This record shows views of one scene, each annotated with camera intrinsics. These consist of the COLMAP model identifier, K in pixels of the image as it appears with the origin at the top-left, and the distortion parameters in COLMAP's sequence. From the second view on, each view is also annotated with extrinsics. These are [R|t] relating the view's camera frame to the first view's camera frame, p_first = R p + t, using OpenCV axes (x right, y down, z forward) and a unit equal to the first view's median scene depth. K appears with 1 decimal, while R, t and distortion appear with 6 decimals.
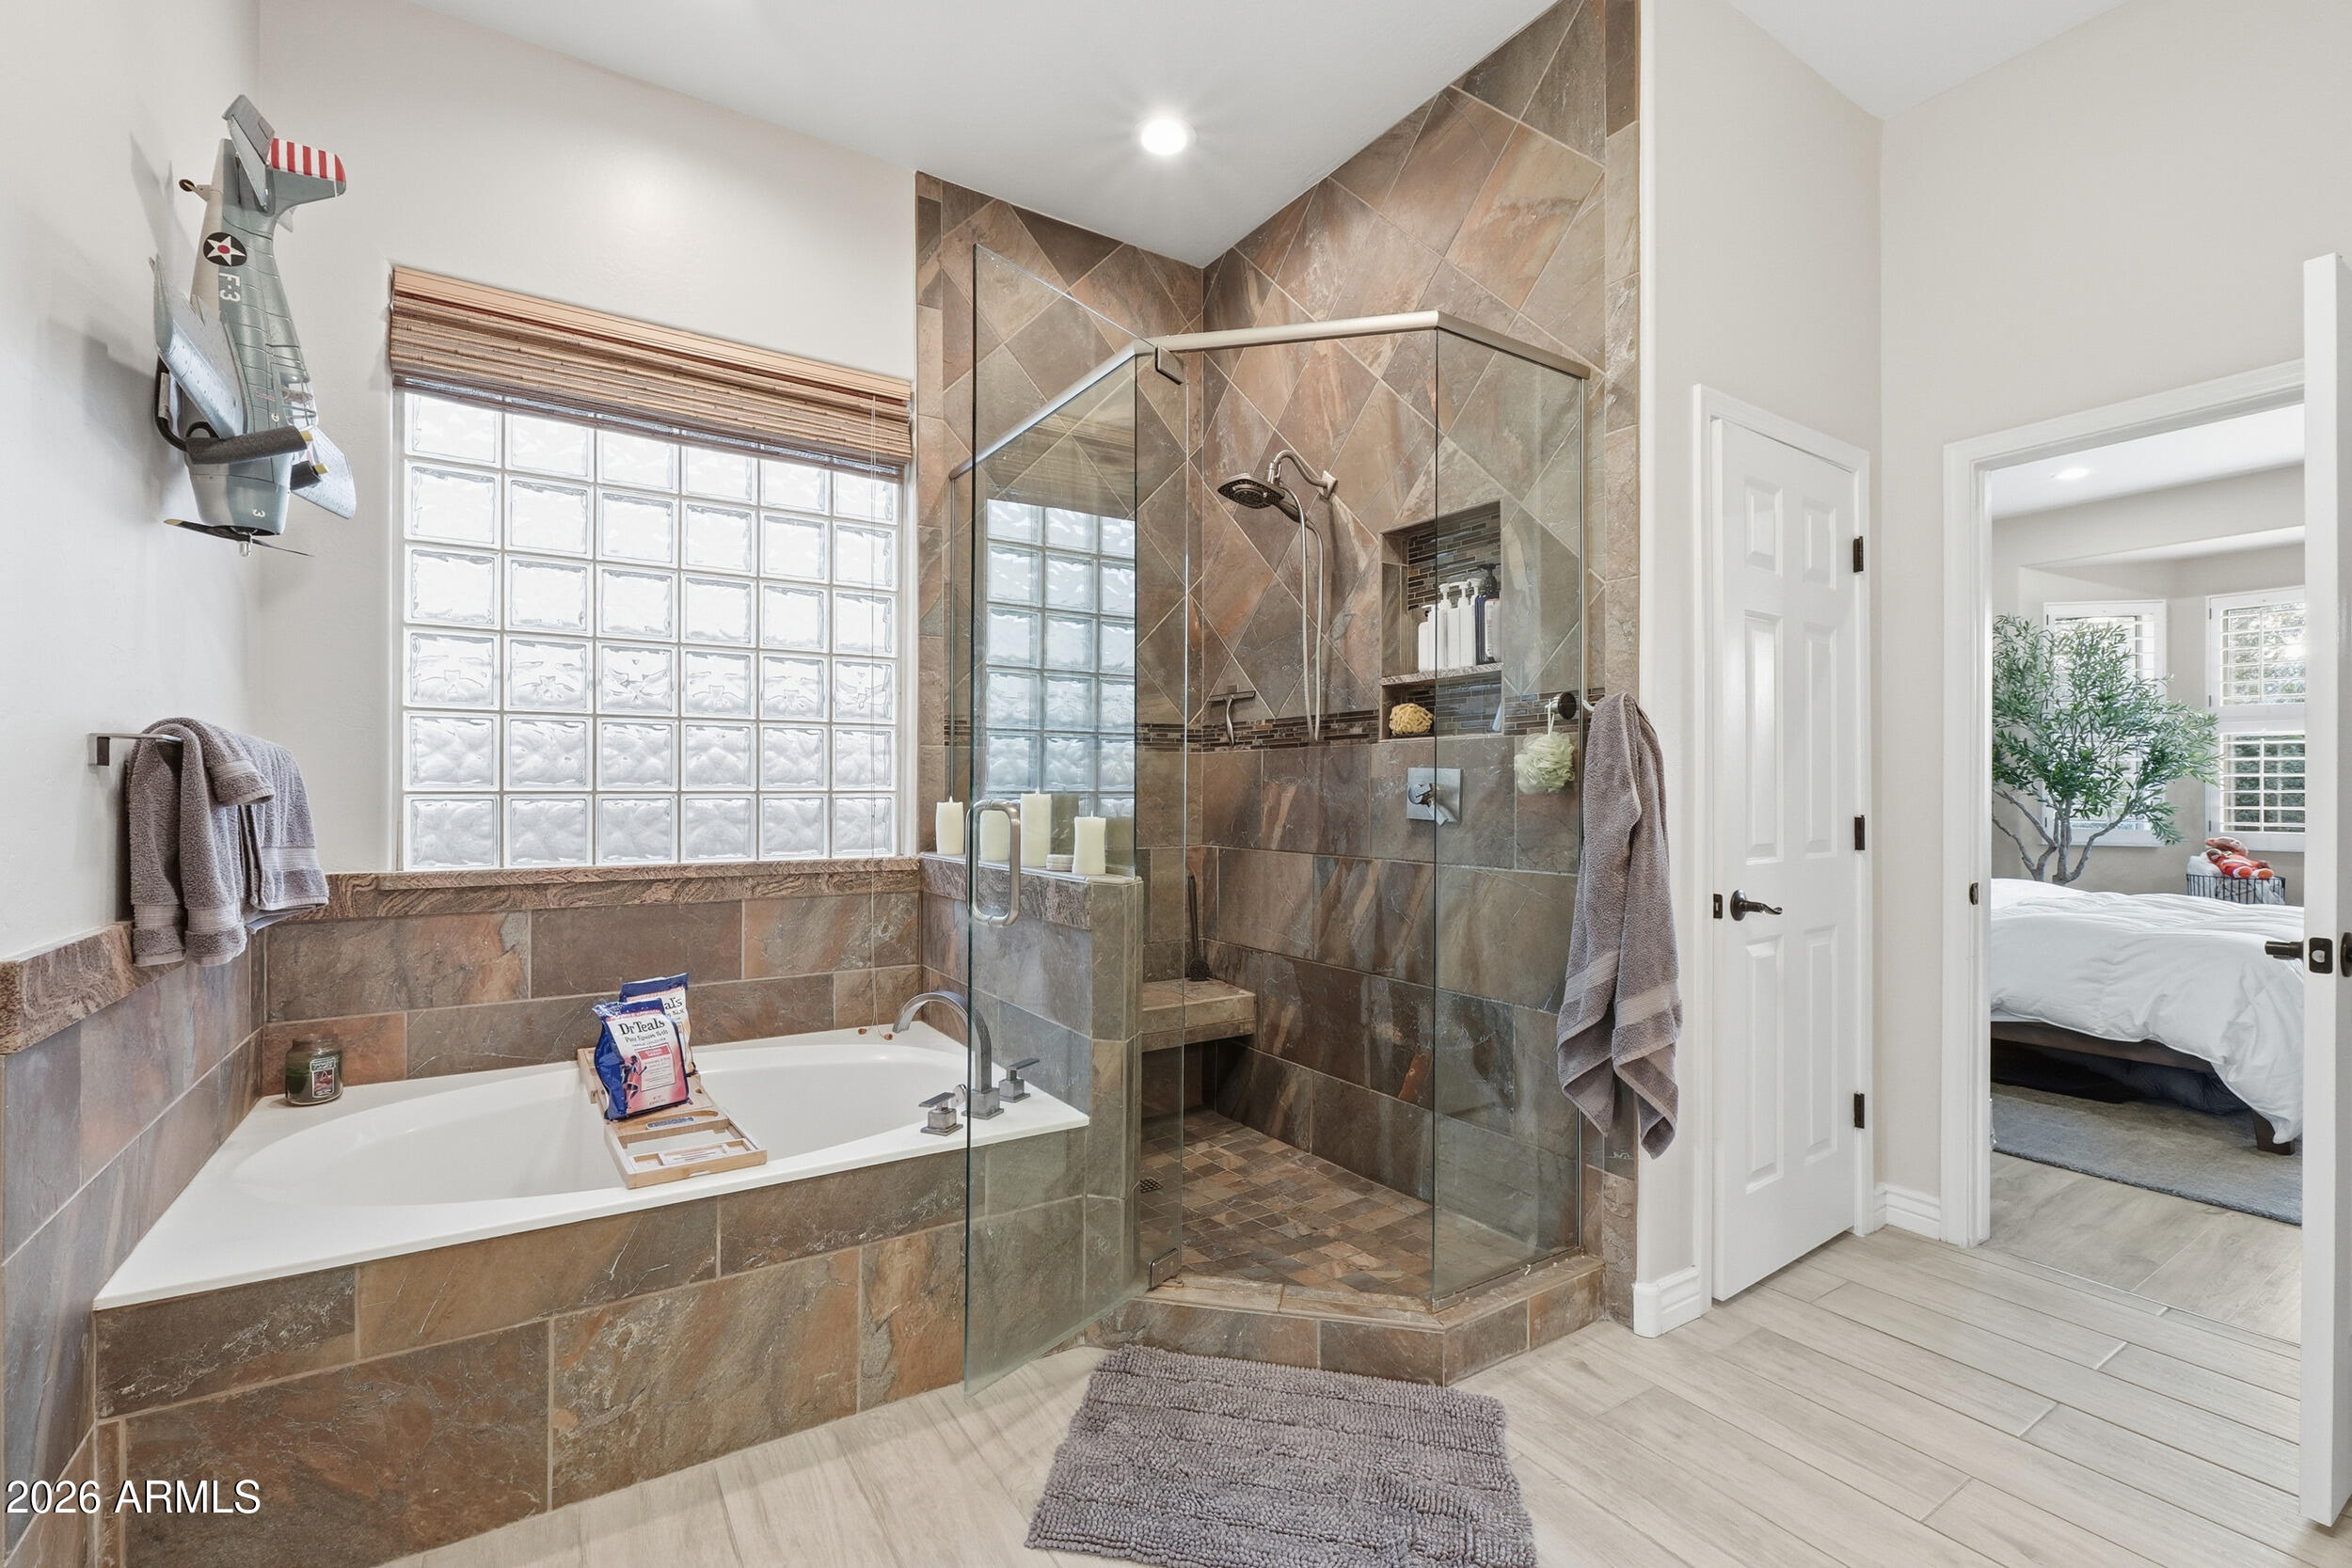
lens RADIAL K [[996.4, 0, 1174.0], [0, 996.4, 786.5], [0, 0, 1]] dist [-0.003567, 0.000580]
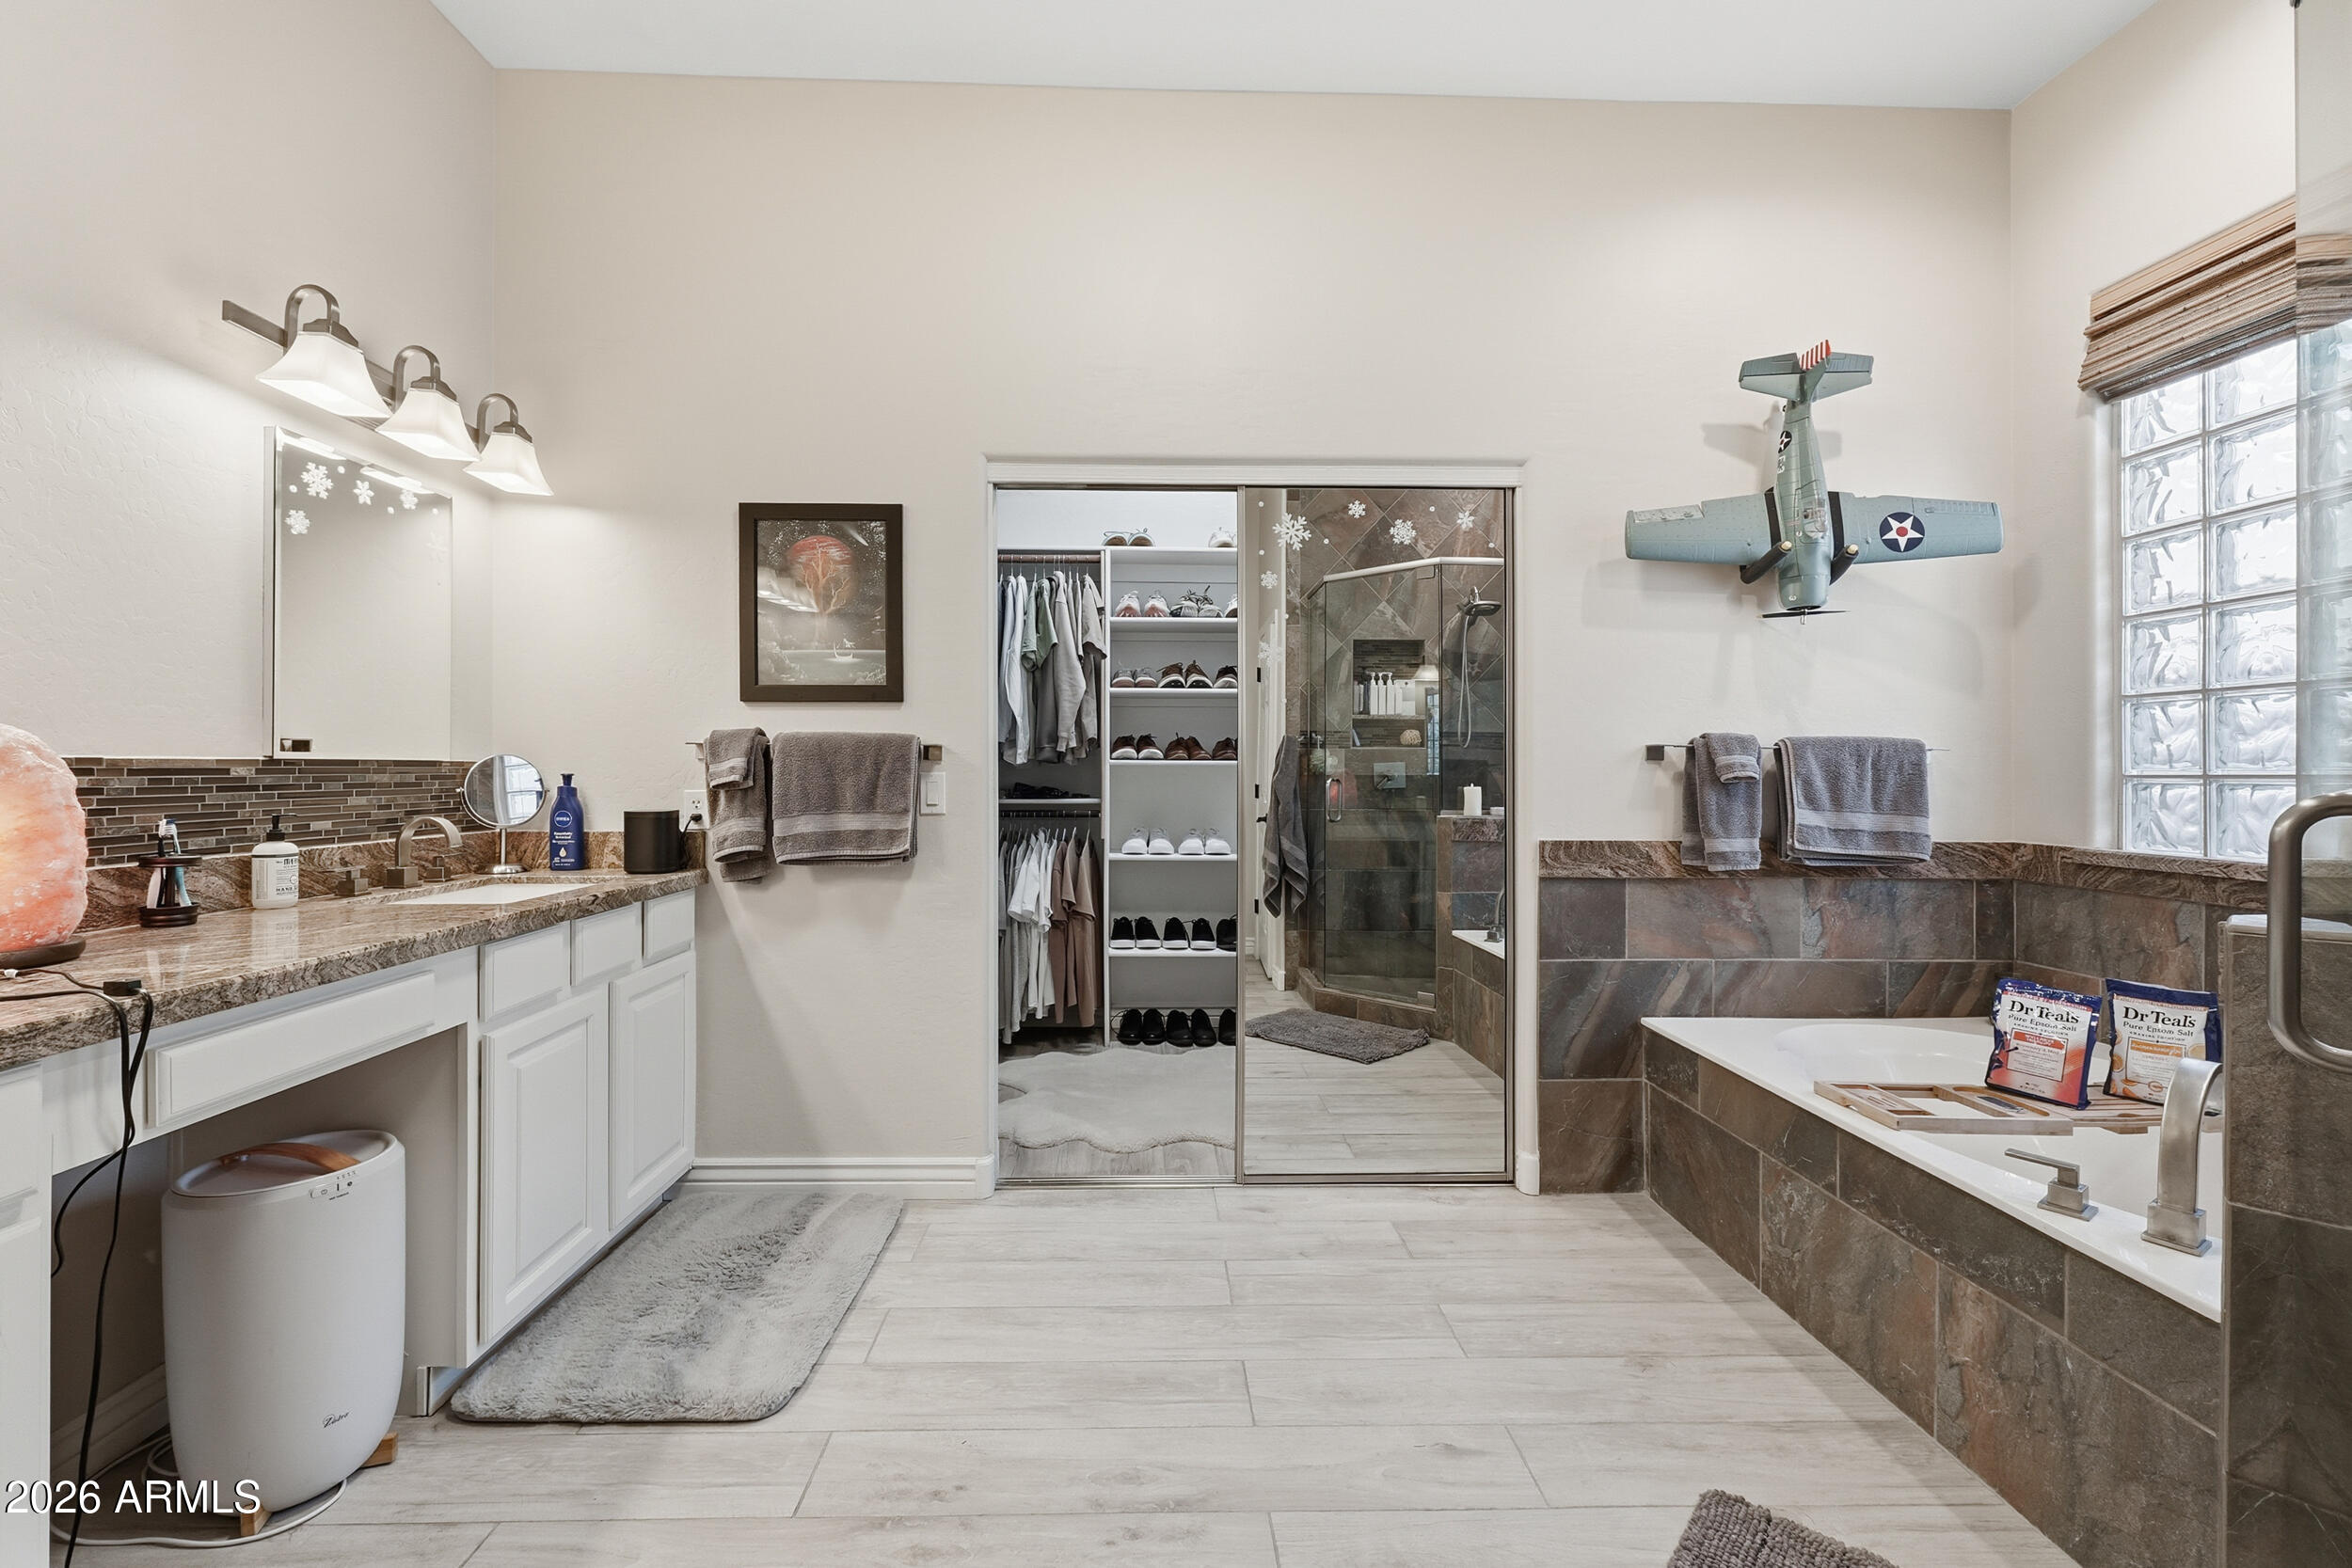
lens RADIAL K [[996.4, 0, 1164.4], [0, 996.4, 769.4], [0, 0, 1]] dist [-0.003567, 0.000580]
pose [[-0.516634, -0.007967, -0.856169, 0.707343], [0.001042, 0.999950, -0.009934, 0.008555], [0.856205, -0.006024, -0.516600, 0.712648]]
